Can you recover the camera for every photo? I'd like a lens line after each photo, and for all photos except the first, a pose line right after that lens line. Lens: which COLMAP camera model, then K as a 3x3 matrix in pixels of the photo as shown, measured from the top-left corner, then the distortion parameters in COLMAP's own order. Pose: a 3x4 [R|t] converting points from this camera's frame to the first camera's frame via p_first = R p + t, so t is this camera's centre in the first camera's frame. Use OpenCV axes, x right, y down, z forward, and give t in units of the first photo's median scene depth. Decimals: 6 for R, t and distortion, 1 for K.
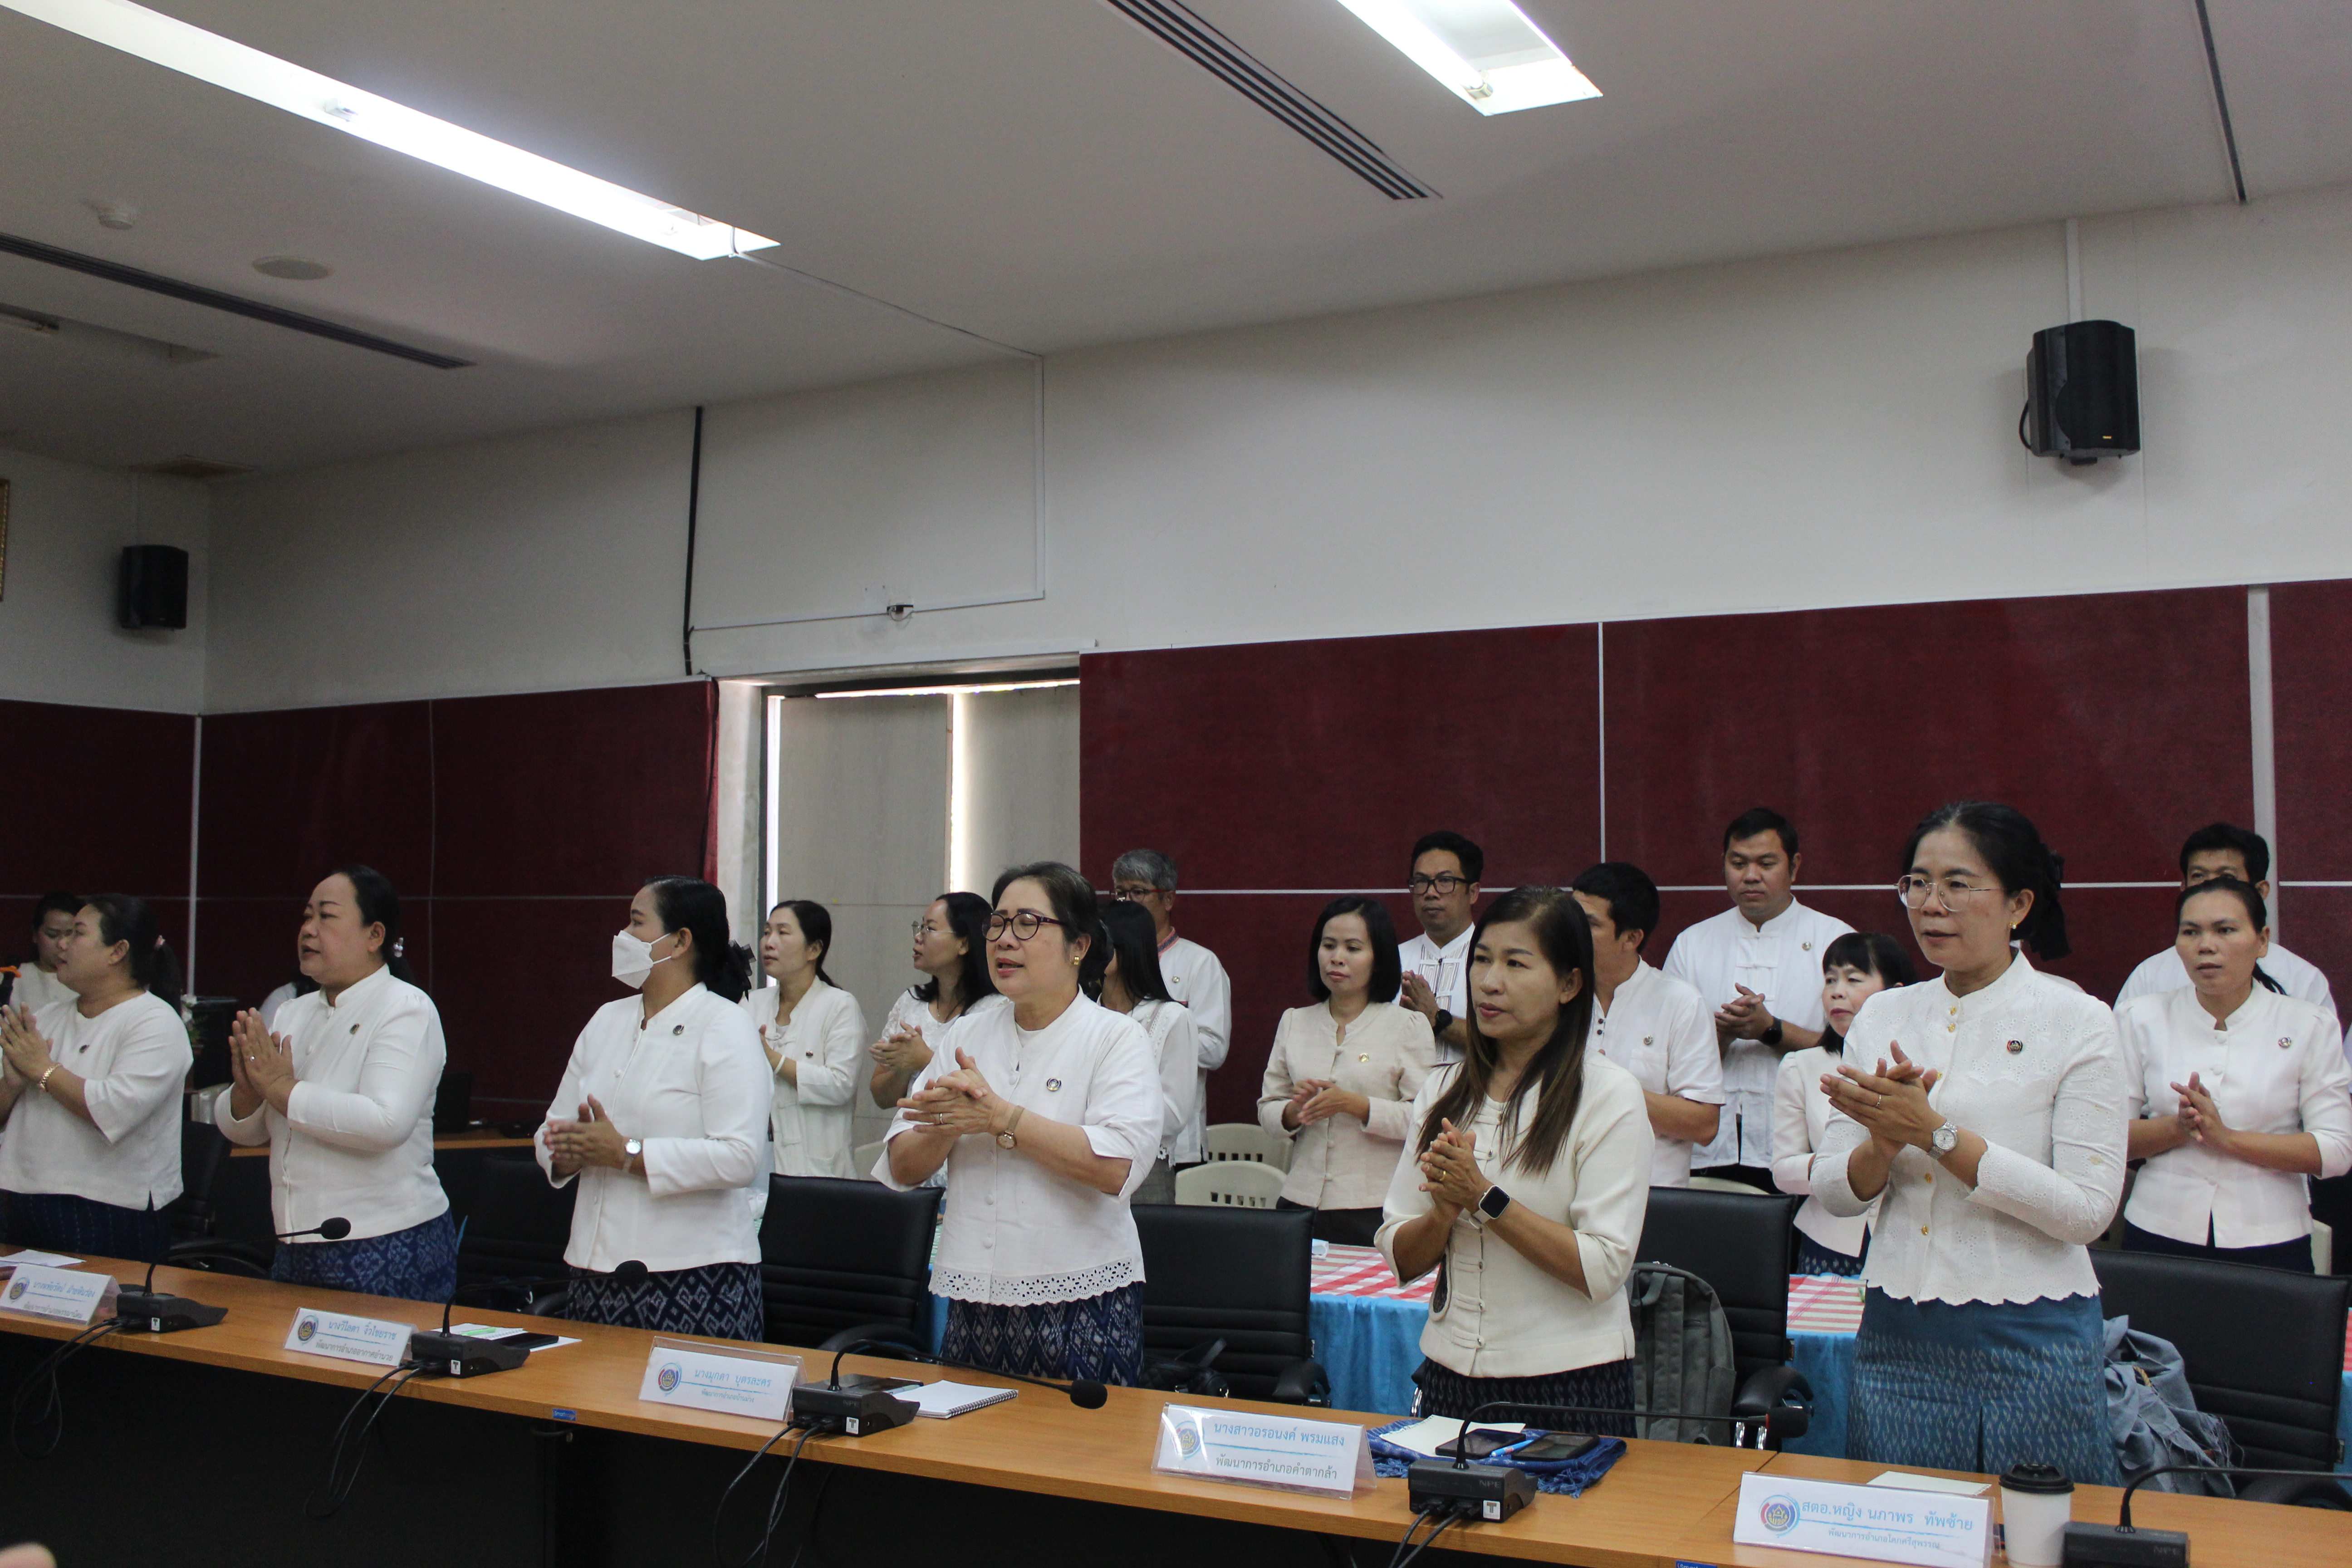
lens RADIAL K [[2369.7, 0, 1176.0], [0, 2369.7, 784.0], [0, 0, 1]] dist [-0.092926, -0.001671]
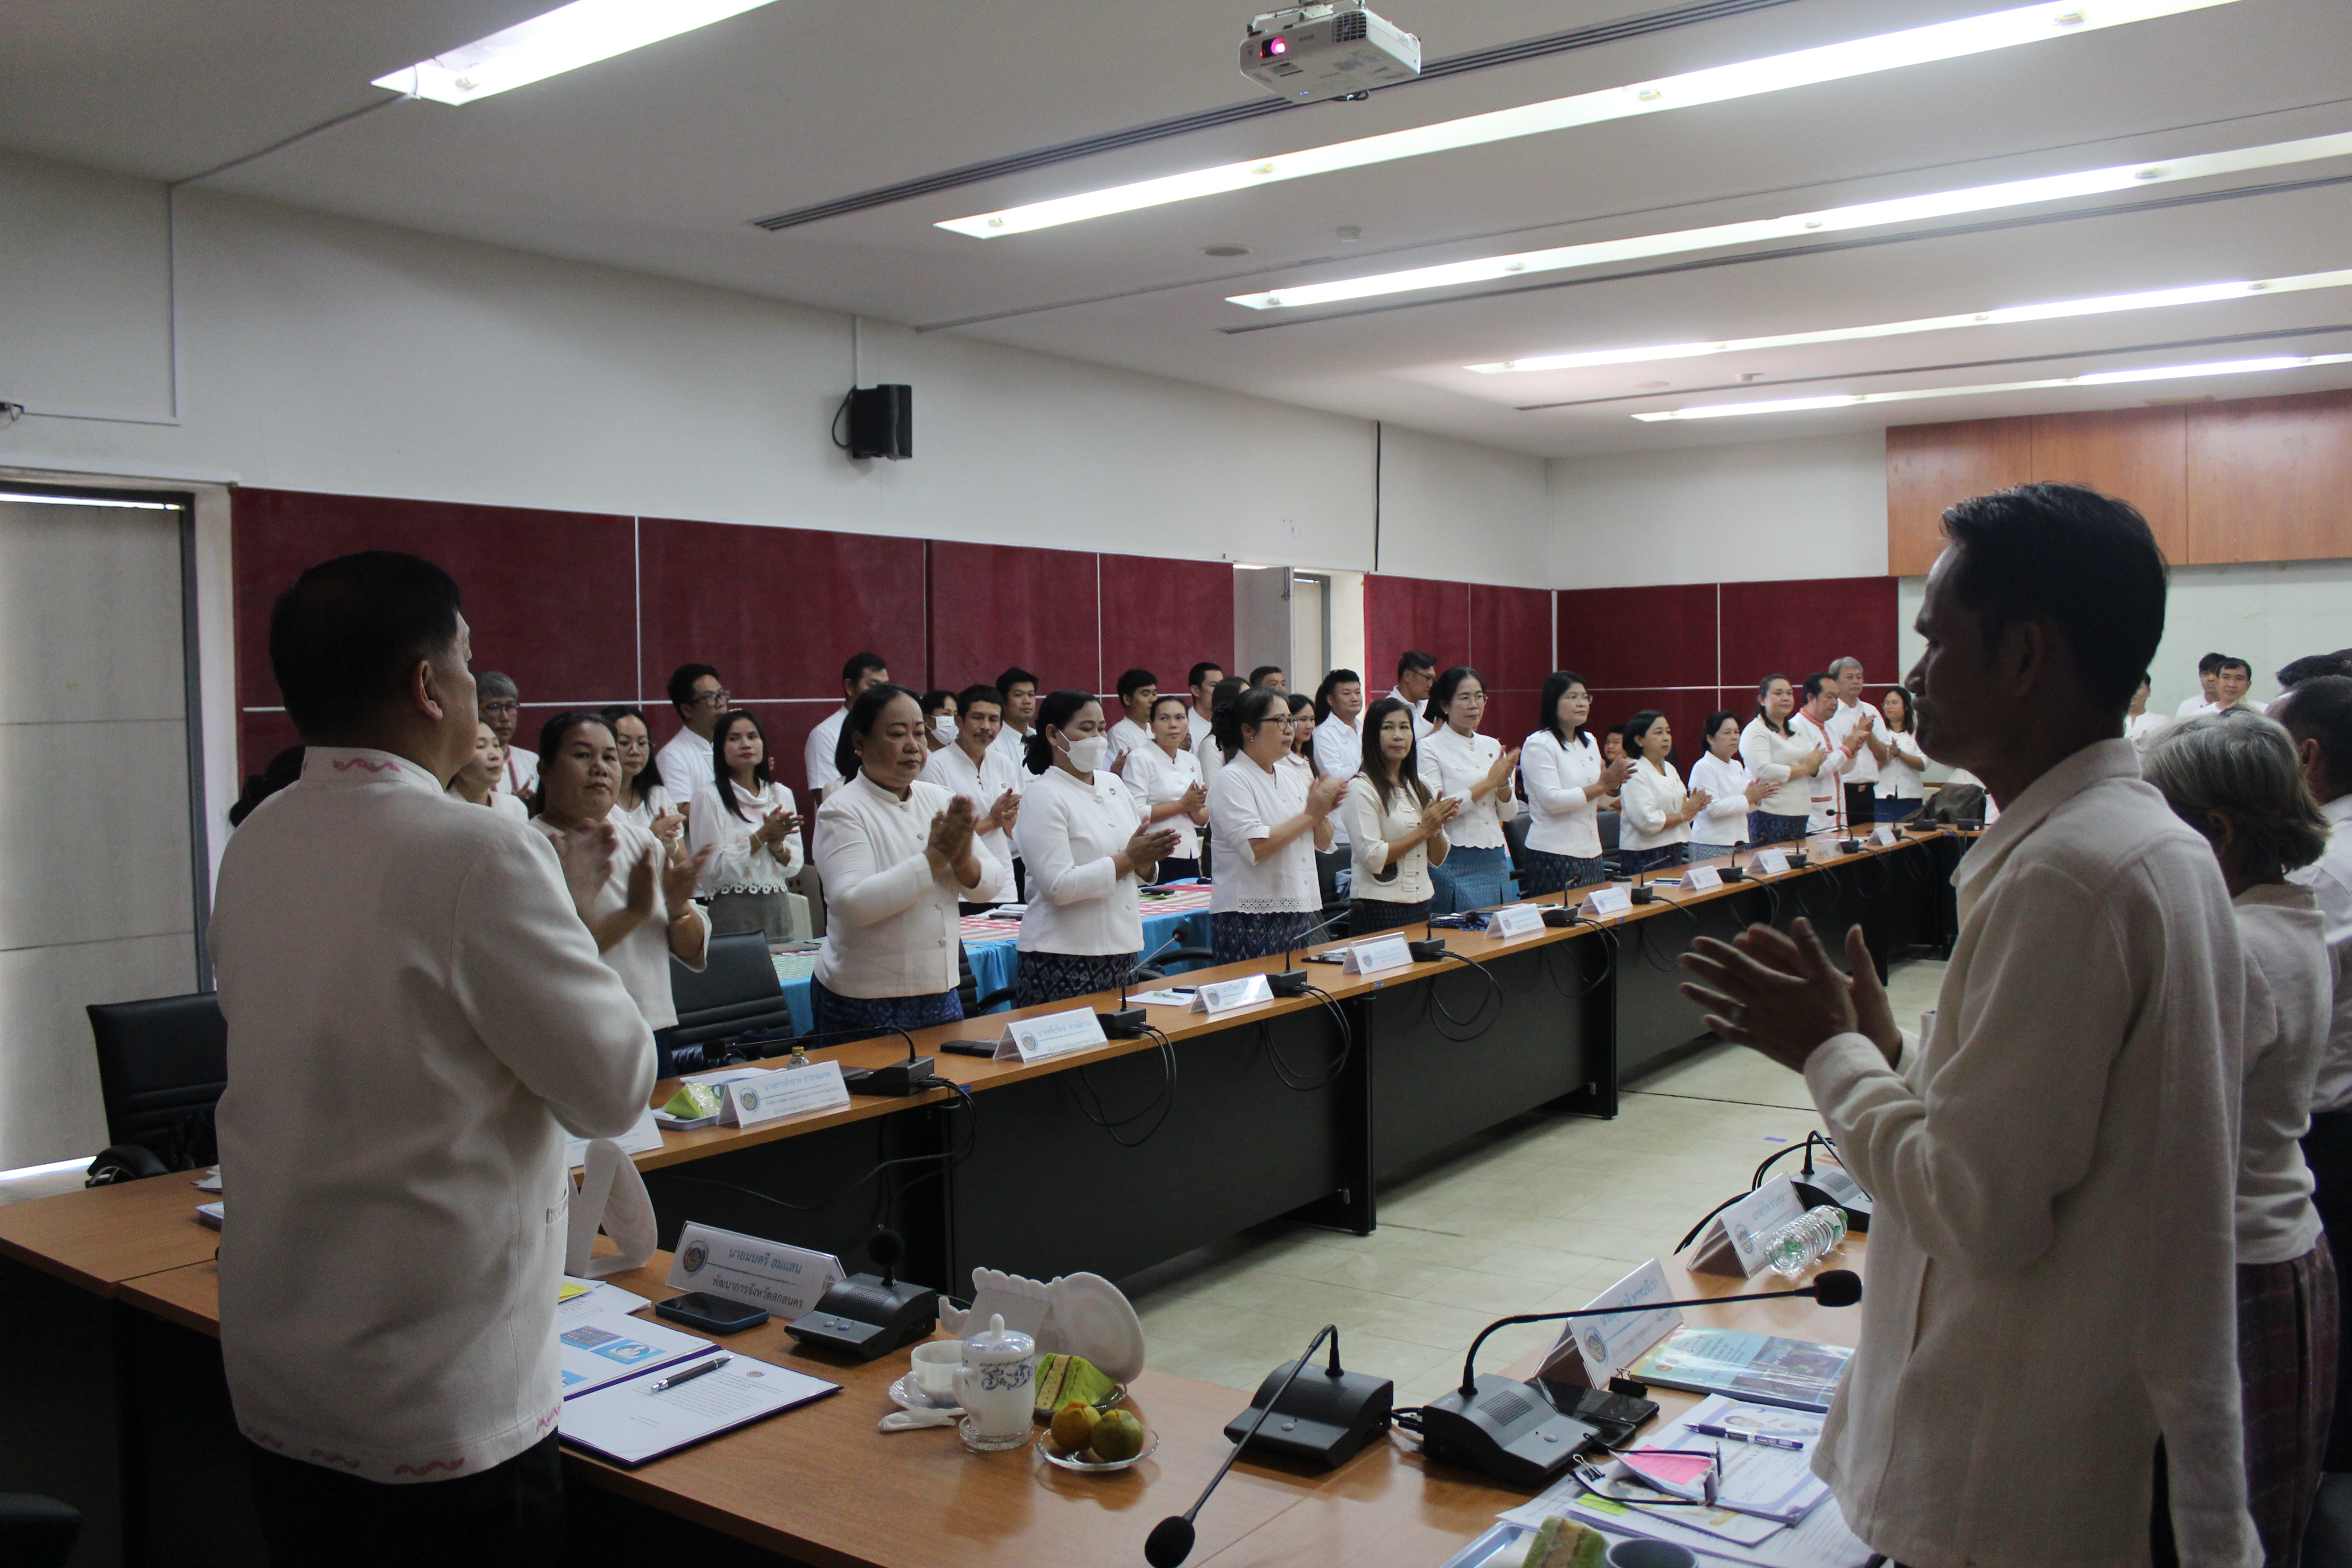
lens RADIAL K [[1960.7, 0, 1176.0], [0, 1960.7, 784.0], [0, 0, 1]] dist [-0.104849, -0.003266]
pose [[0.154364, -0.039221, 0.987235, -1.023059], [-0.032277, 0.998478, 0.044714, 0.032885], [-0.987487, -0.038767, 0.152863, 0.545900]]
